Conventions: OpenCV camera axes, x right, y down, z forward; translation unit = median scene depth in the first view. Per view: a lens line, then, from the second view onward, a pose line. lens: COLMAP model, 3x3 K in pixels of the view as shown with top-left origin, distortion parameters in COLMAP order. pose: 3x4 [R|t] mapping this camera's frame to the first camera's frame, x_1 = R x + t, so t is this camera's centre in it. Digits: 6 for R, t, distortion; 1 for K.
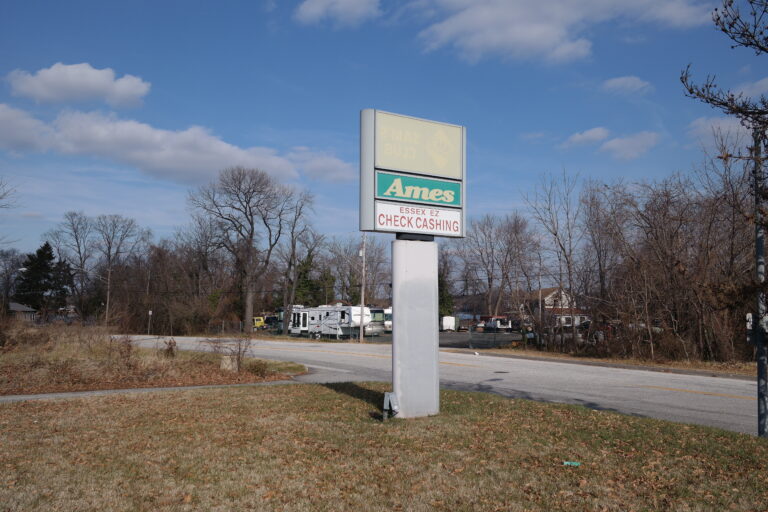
lens RADIAL K [[677.8, 0, 383.3], [0, 677.8, 255.3], [0, 0, 1]] dist [0.037795, -0.019018]
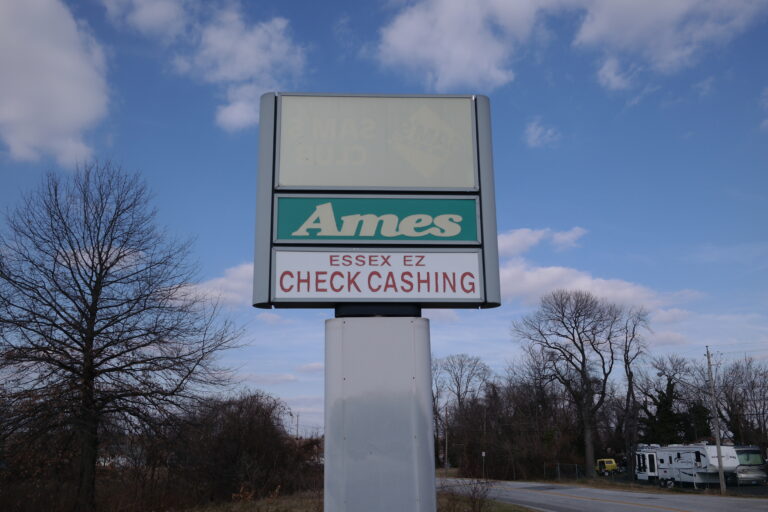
lens RADIAL K [[677.8, 0, 385.3], [0, 677.8, 256.8], [0, 0, 1]] dist [0.037795, -0.019018]
pose [[0.858318, -0.149947, -0.490719, 0.056744], [0.051582, 0.976719, -0.208231, 0.007374], [0.510518, 0.153416, 0.846070, 0.103136]]
